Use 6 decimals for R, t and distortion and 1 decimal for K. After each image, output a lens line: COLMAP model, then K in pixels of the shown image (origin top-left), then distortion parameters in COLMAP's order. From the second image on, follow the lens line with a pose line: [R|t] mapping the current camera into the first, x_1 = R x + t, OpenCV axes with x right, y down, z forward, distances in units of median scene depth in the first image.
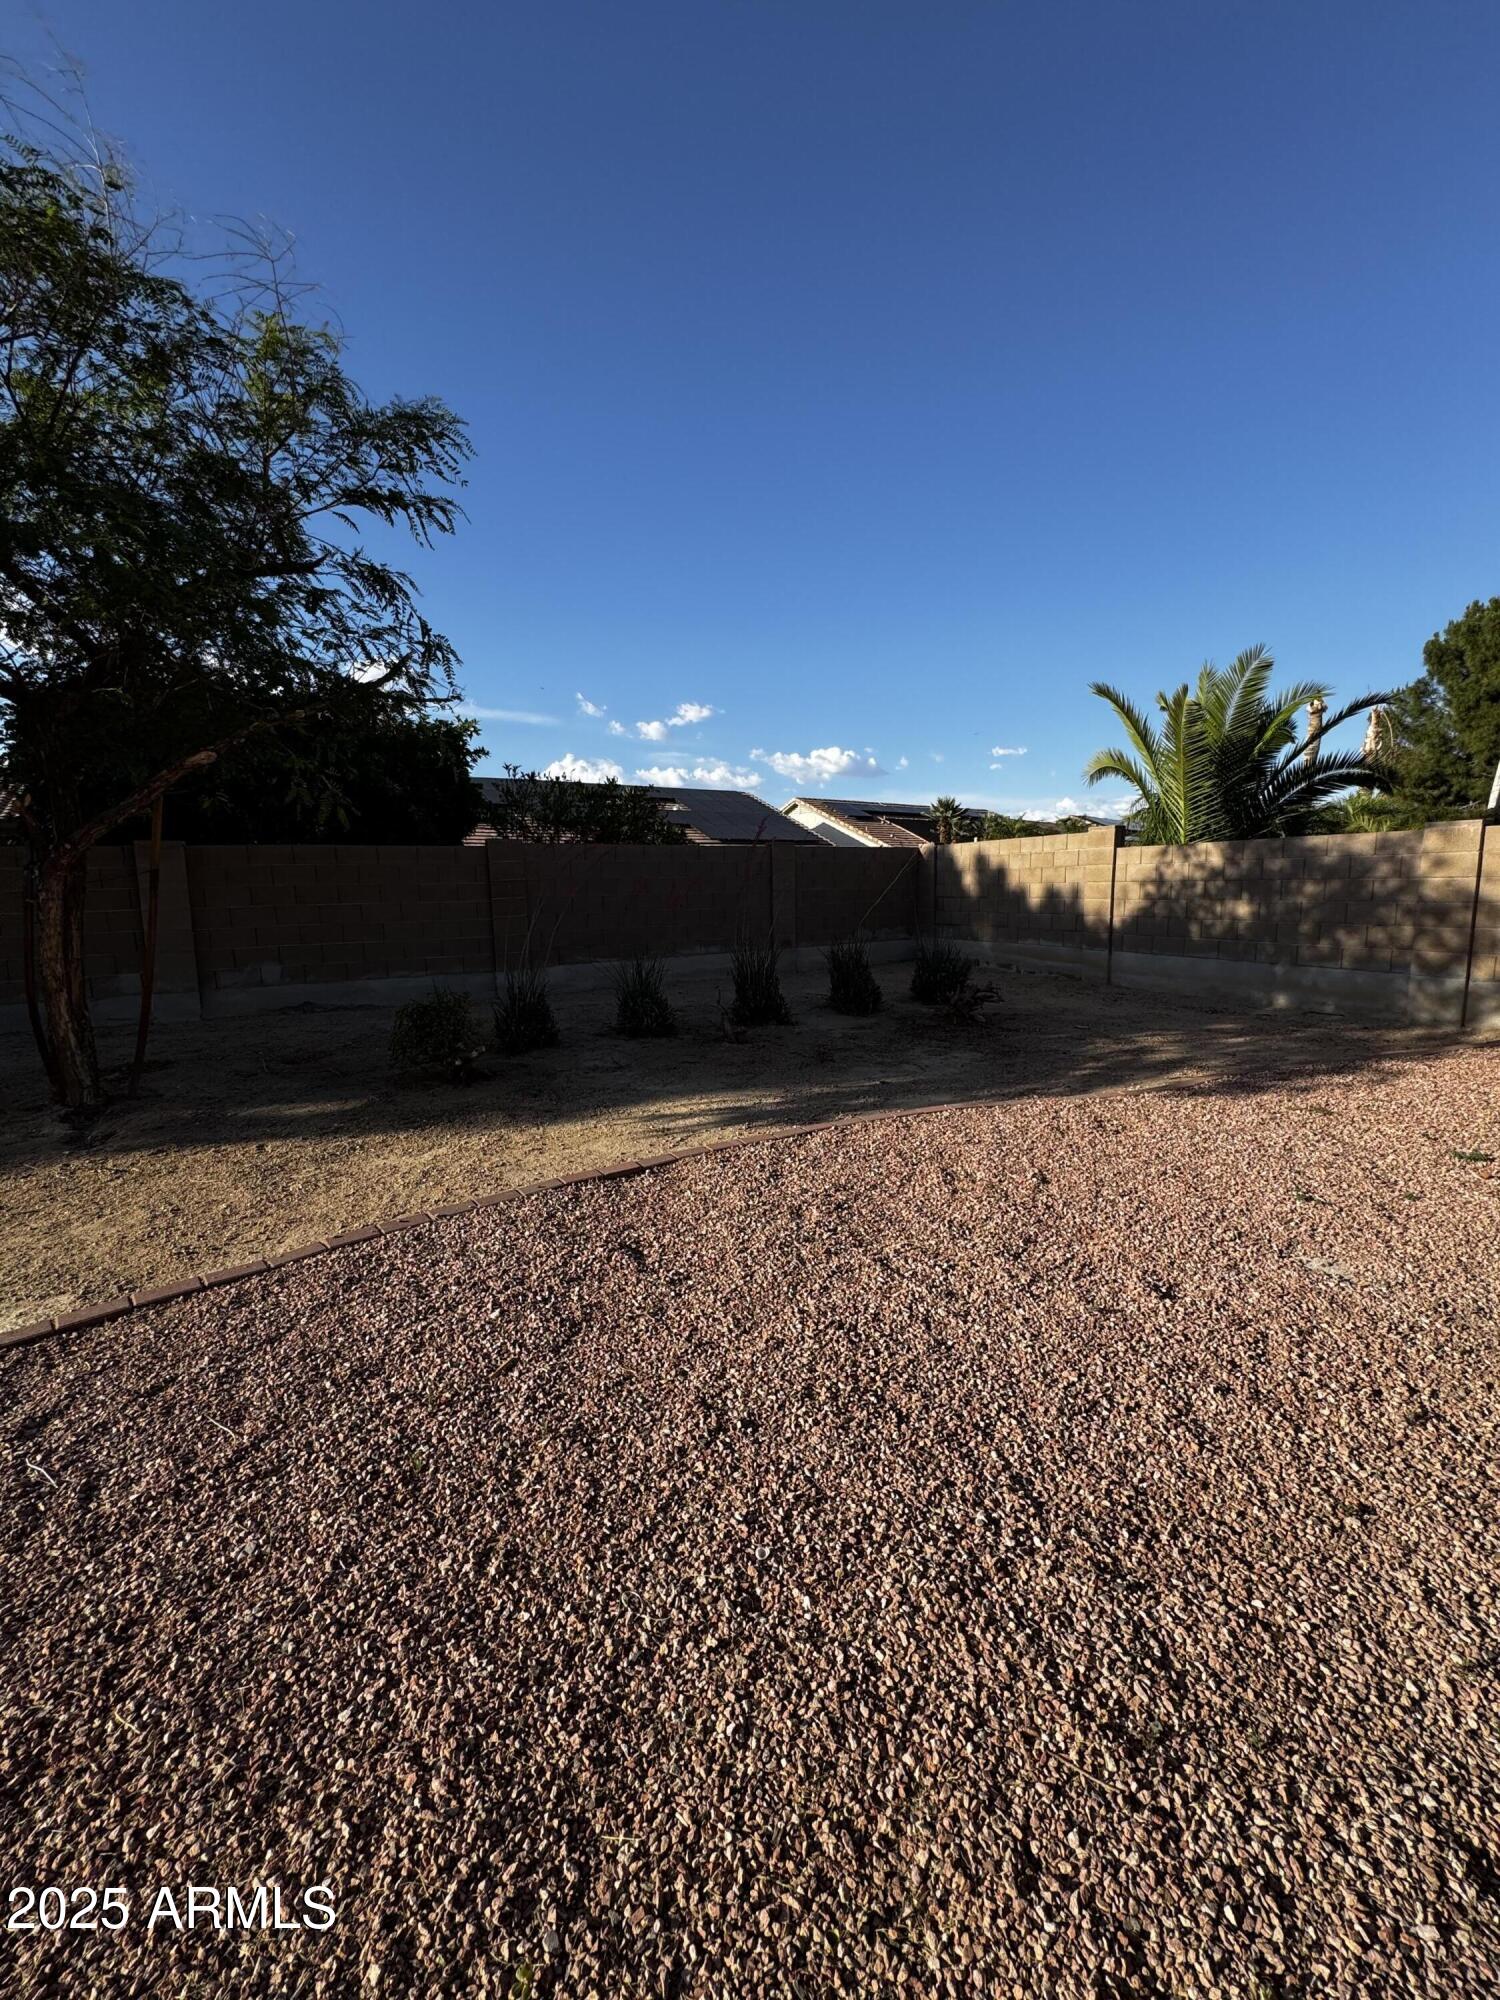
lens RADIAL K [[795.6, 0, 747.5], [0, 795.6, 988.2], [0, 0, 1]] dist [-0.004261, -0.000102]
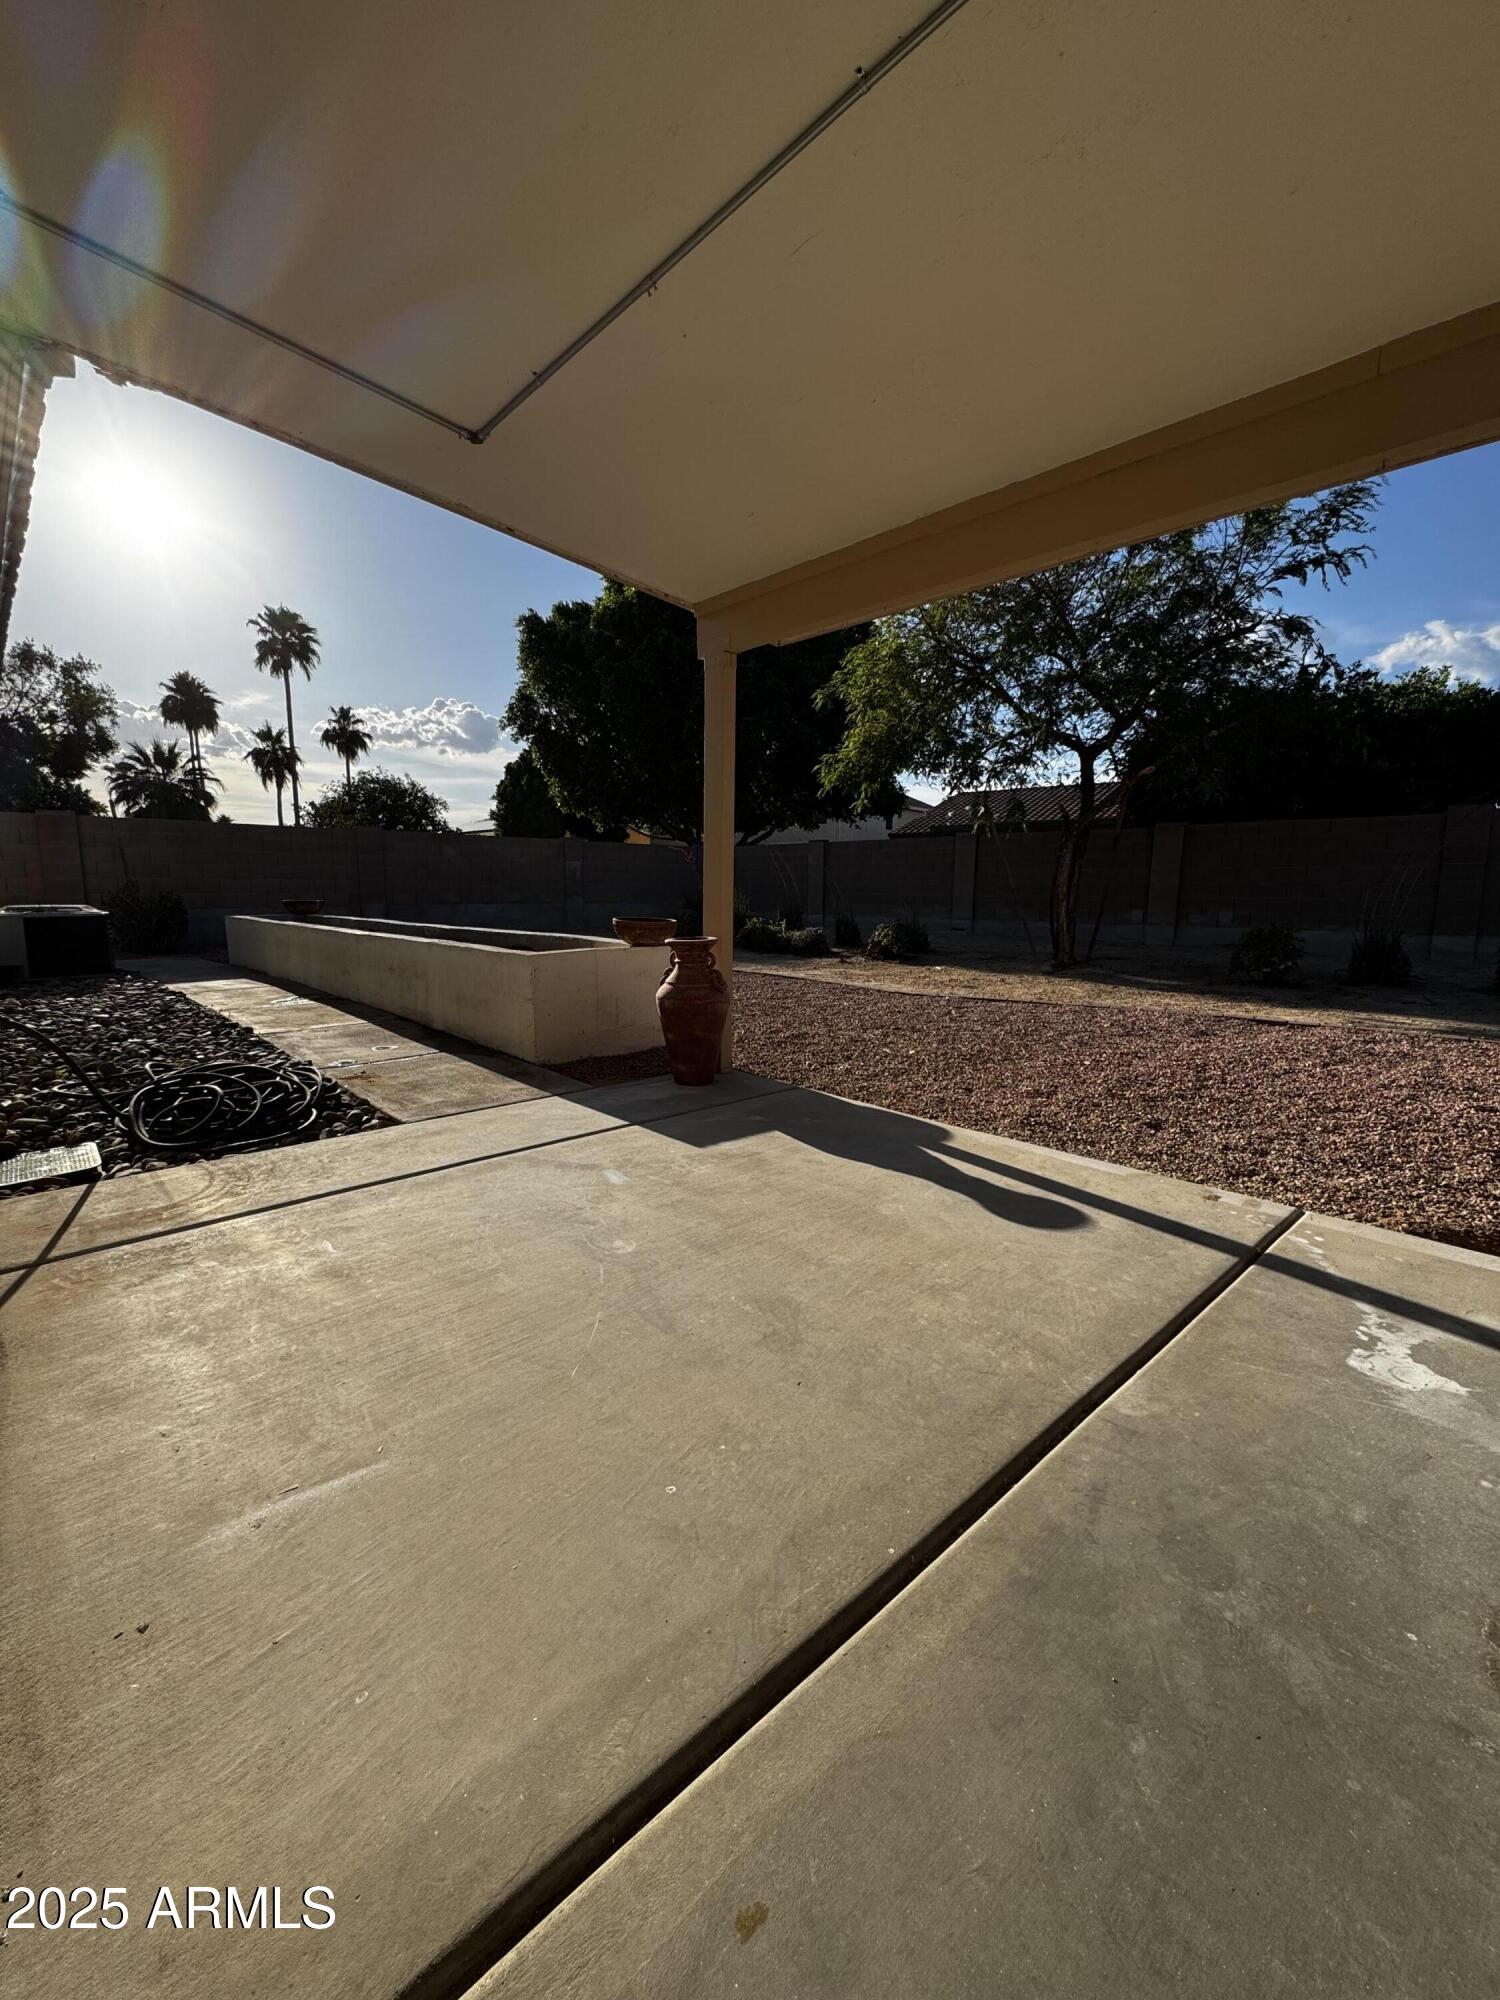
lens RADIAL K [[795.6, 0, 750.5], [0, 795.6, 1002.6], [0, 0, 1]] dist [-0.004261, -0.000102]
pose [[0.320102, 0.159356, -0.933885, 0.392629], [-0.133047, 0.983544, 0.122226, 0.059280], [0.937994, 0.085126, 0.336036, -0.192253]]
